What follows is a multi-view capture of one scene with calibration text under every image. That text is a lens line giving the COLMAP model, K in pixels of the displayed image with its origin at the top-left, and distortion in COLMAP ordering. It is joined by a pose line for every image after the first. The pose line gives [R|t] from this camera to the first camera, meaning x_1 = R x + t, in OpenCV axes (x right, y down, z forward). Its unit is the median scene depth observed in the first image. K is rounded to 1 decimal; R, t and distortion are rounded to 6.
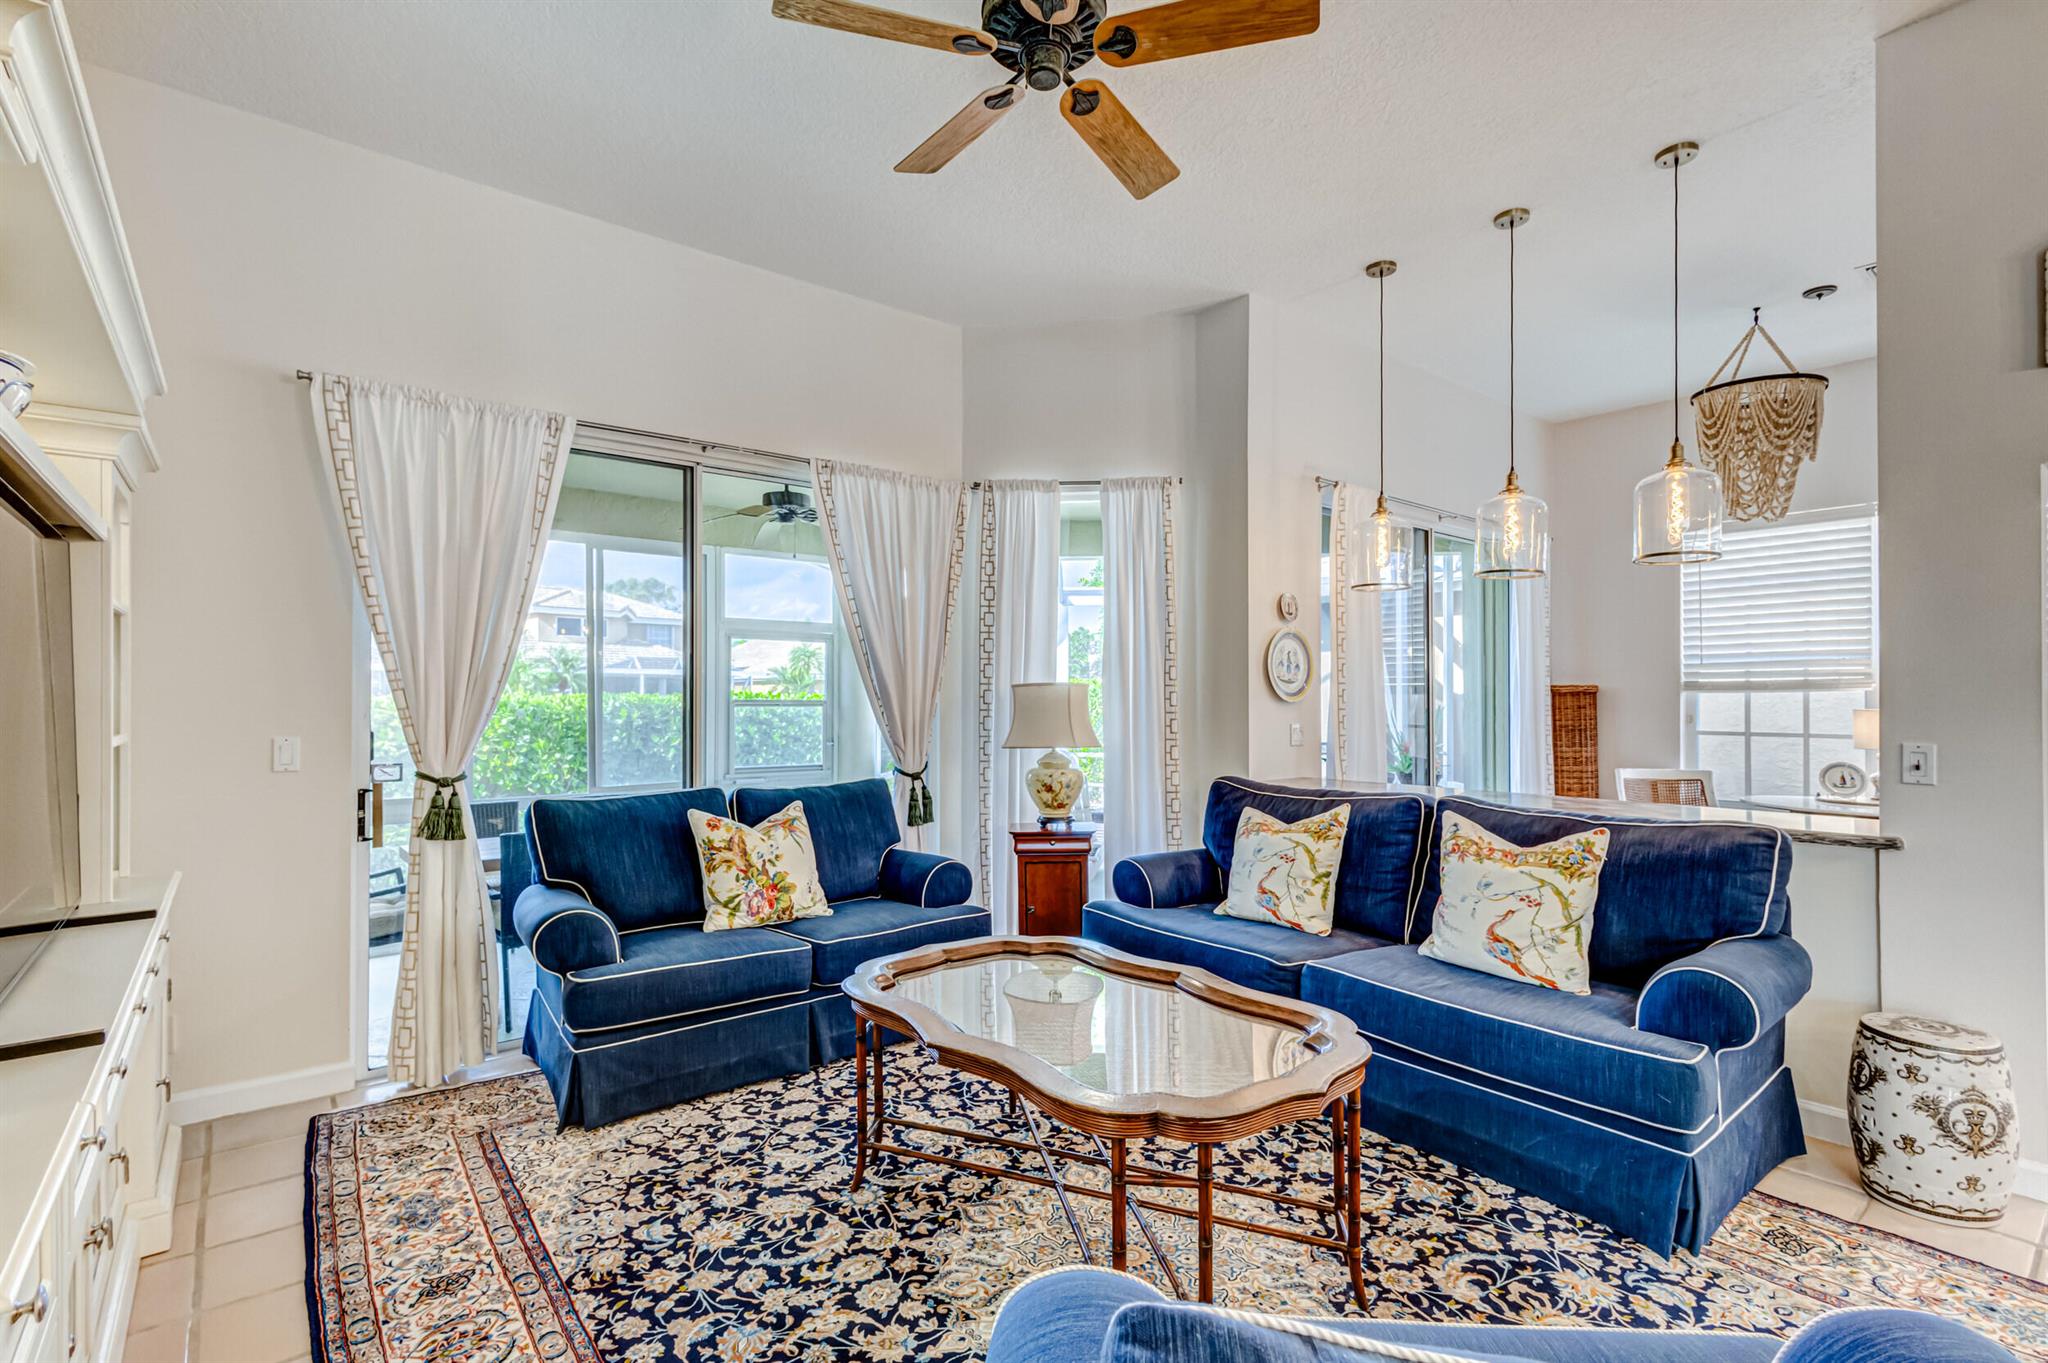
lens RADIAL K [[953.0, 0, 1025.3], [0, 953.0, 684.5], [0, 0, 1]] dist [0.011700, -0.002949]
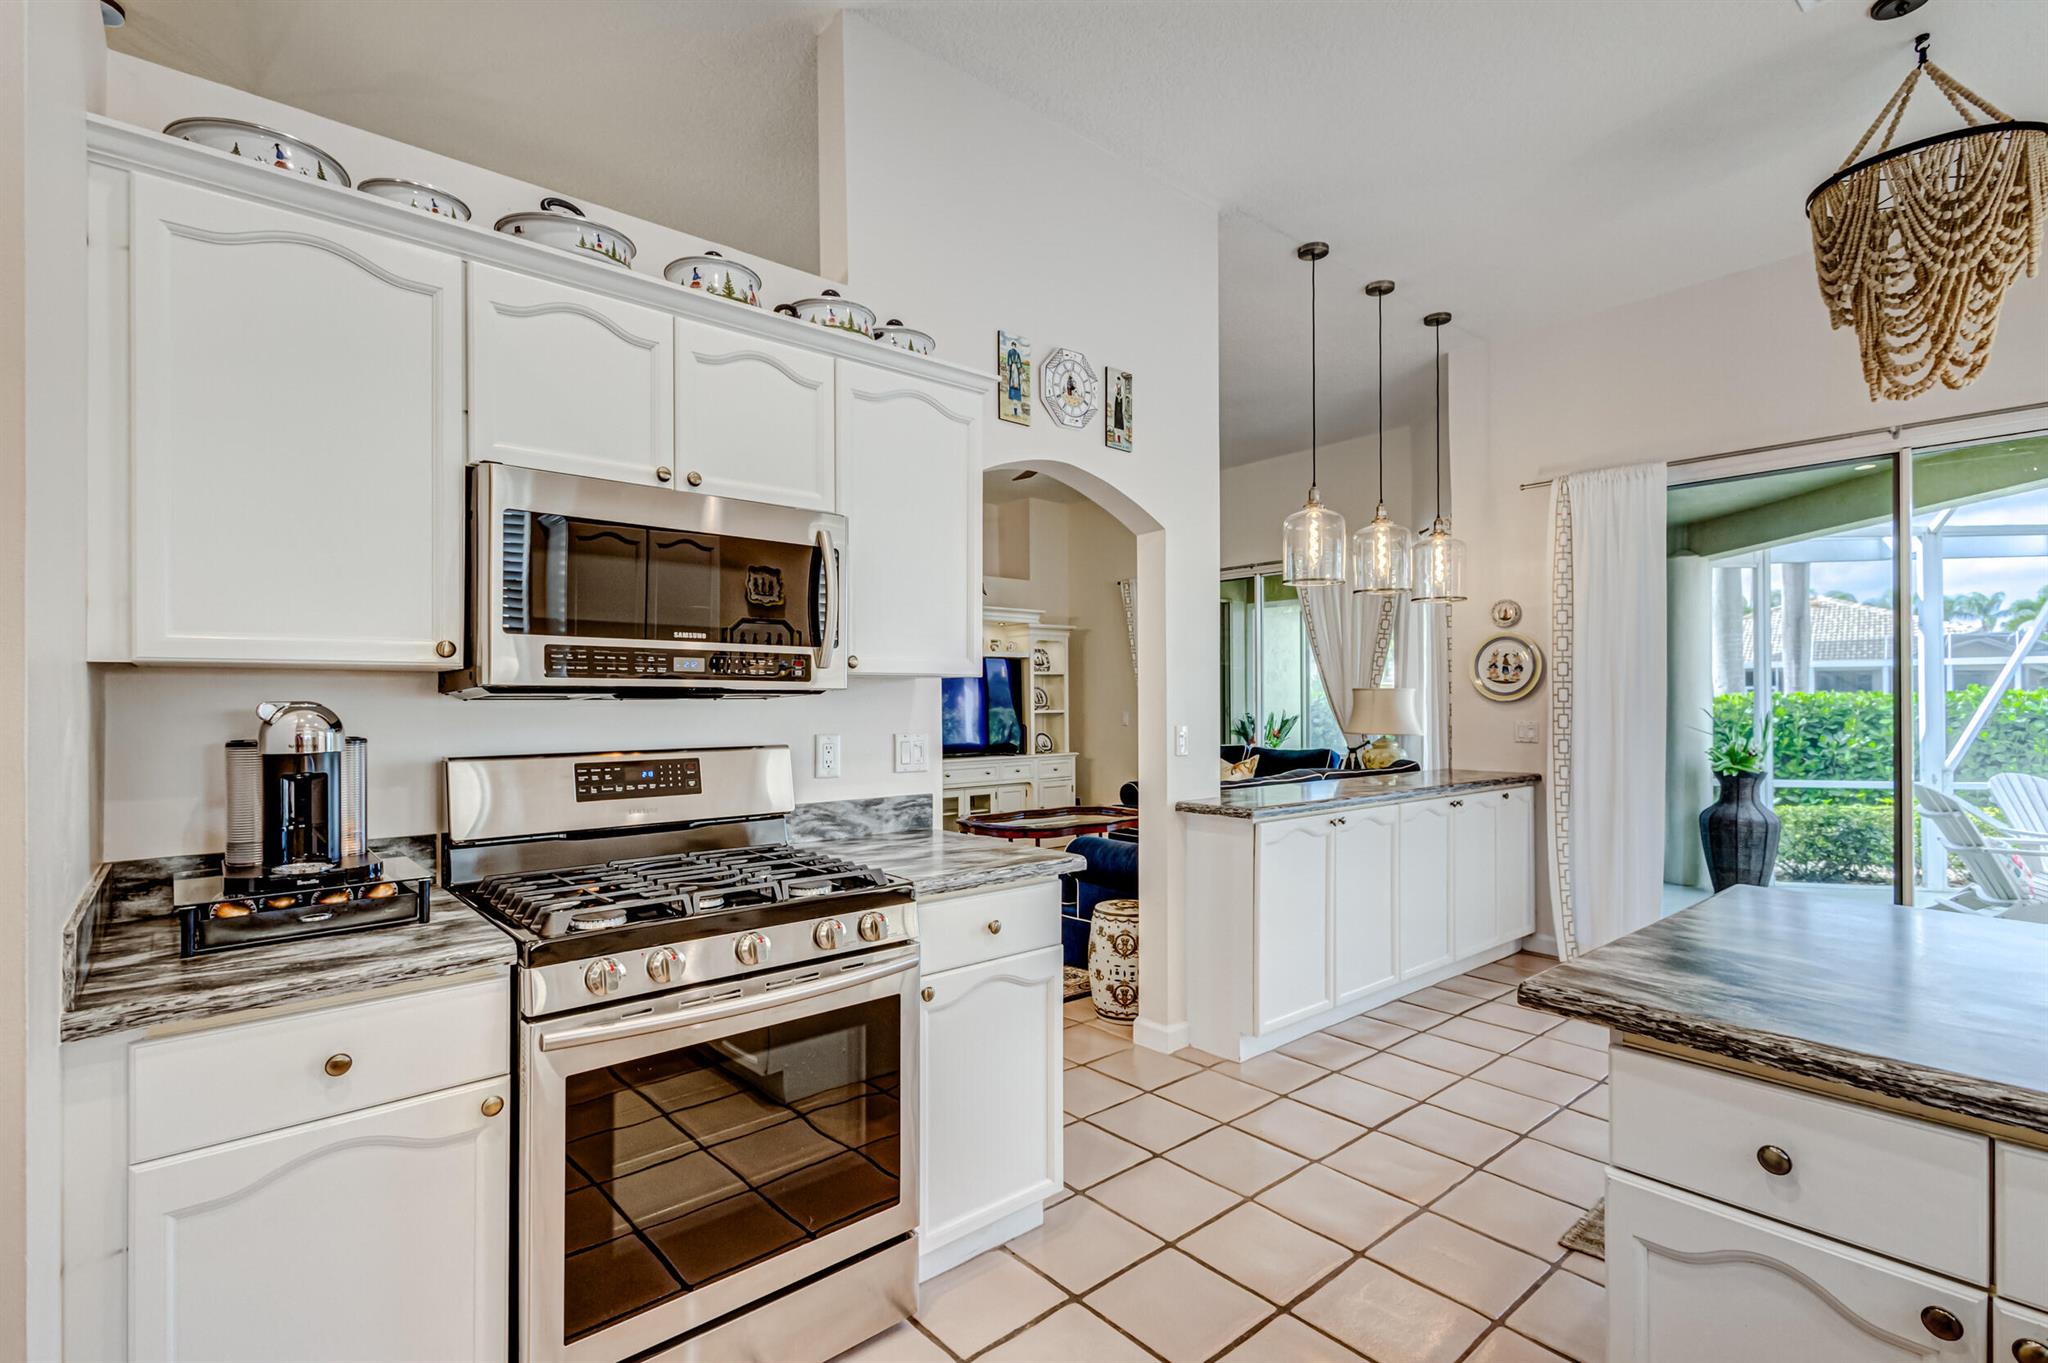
lens RADIAL K [[953.0, 0, 1014.1], [0, 953.0, 688.7], [0, 0, 1]] dist [0.011700, -0.002949]
pose [[0.024860, -0.013068, -0.999606, 1.698258], [0.017670, 0.999764, -0.012630, 0.010940], [0.999535, -0.017349, 0.025085, 0.528621]]
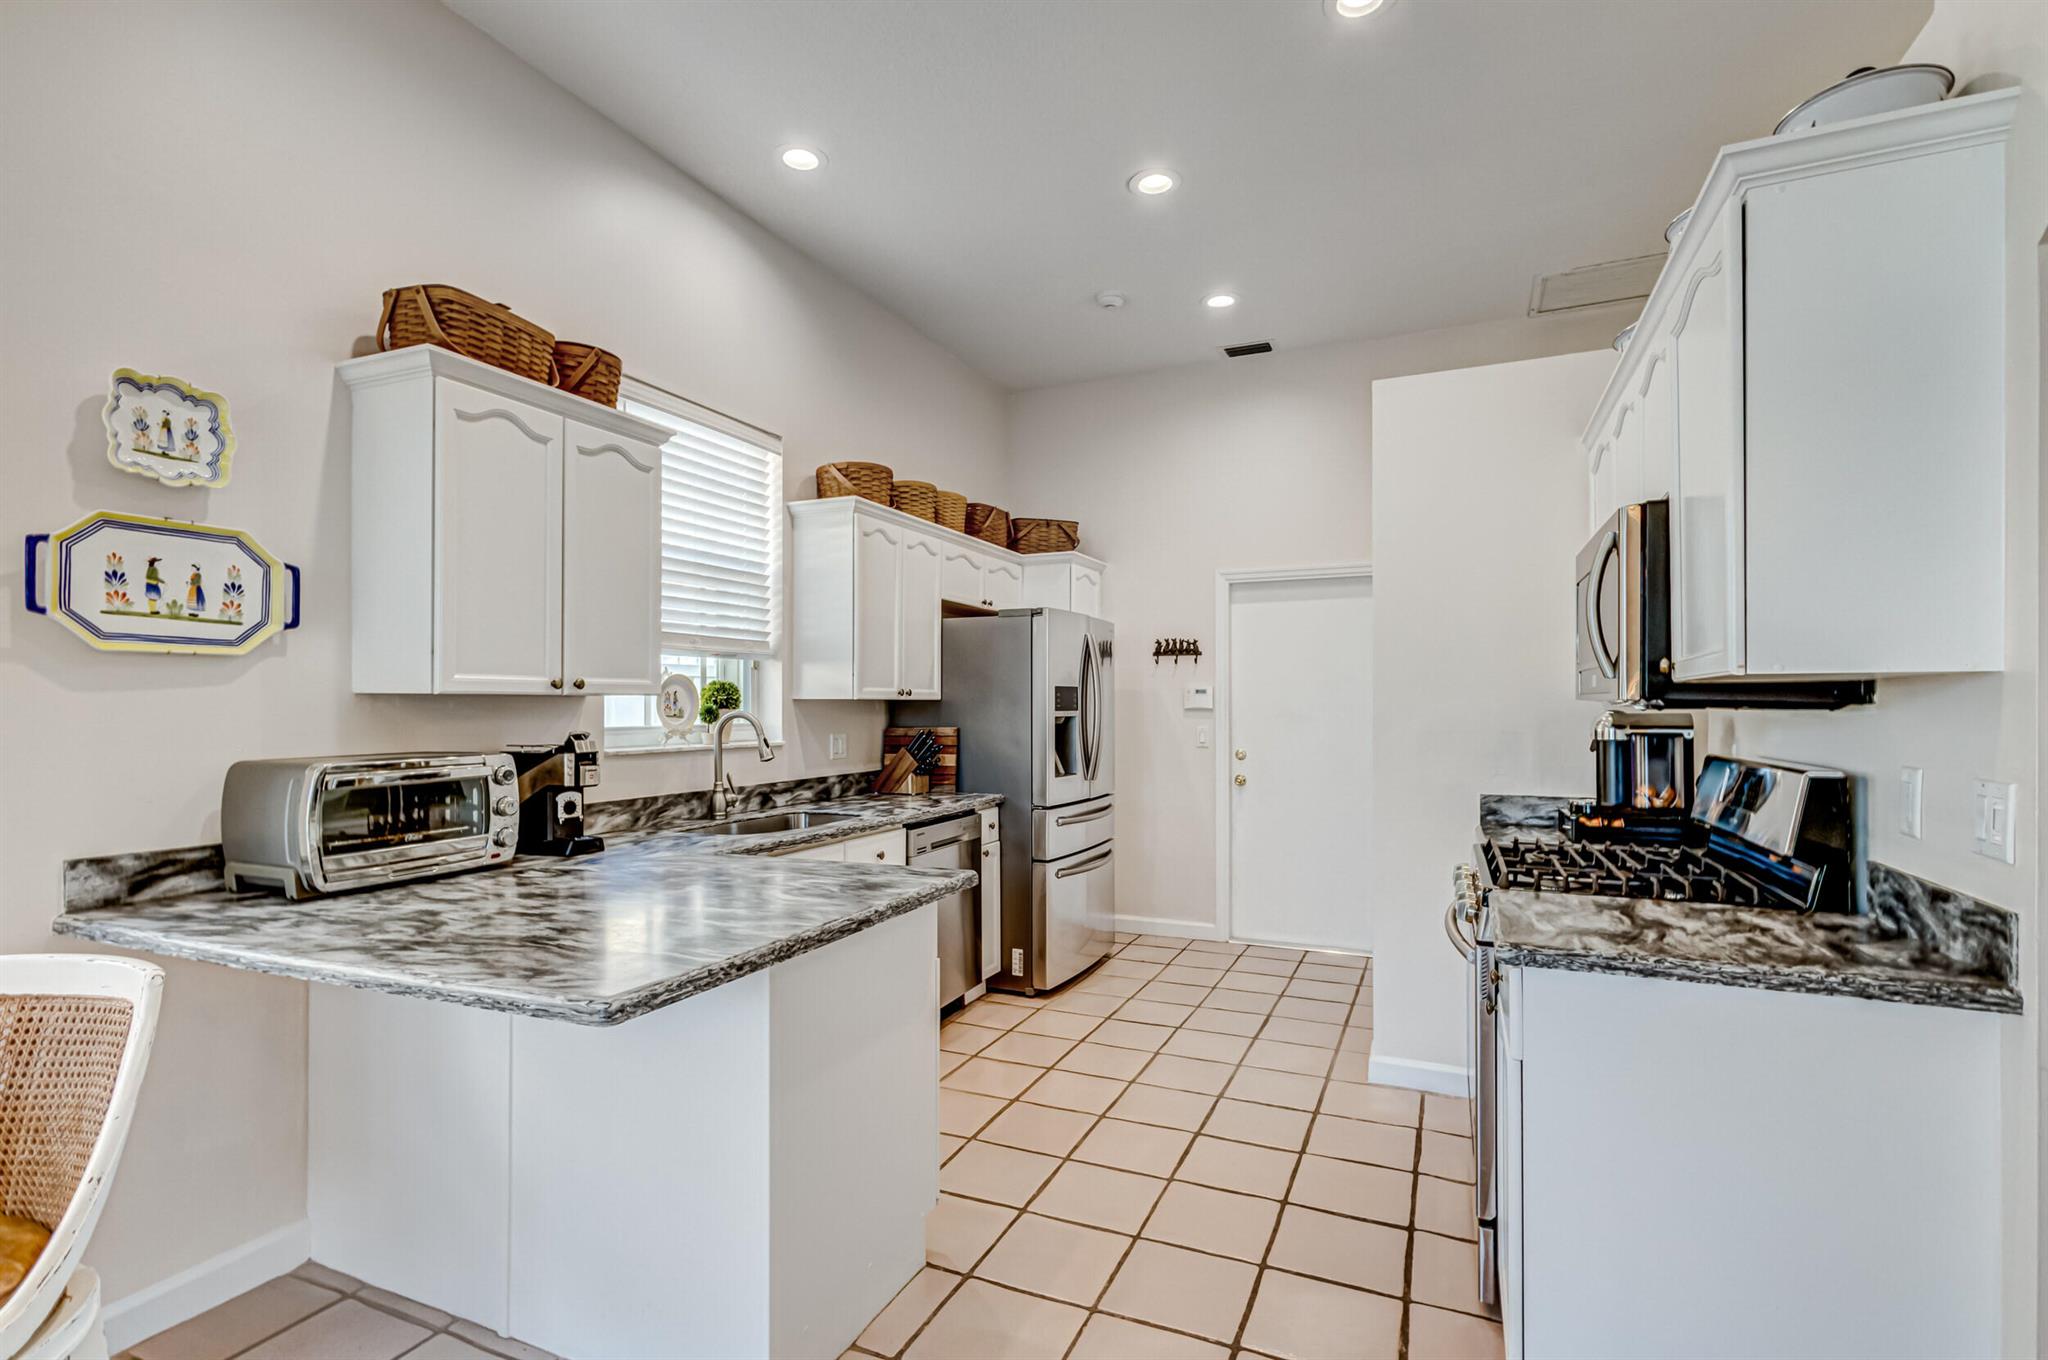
lens RADIAL K [[953.0, 0, 1028.2], [0, 953.0, 705.6], [0, 0, 1]] dist [0.011700, -0.002949]
pose [[-0.450783, -0.002663, 0.892630, 0.773990], [-0.015934, 0.999860, -0.005064, 0.013118], [-0.892491, -0.016506, -0.450762, 0.978177]]
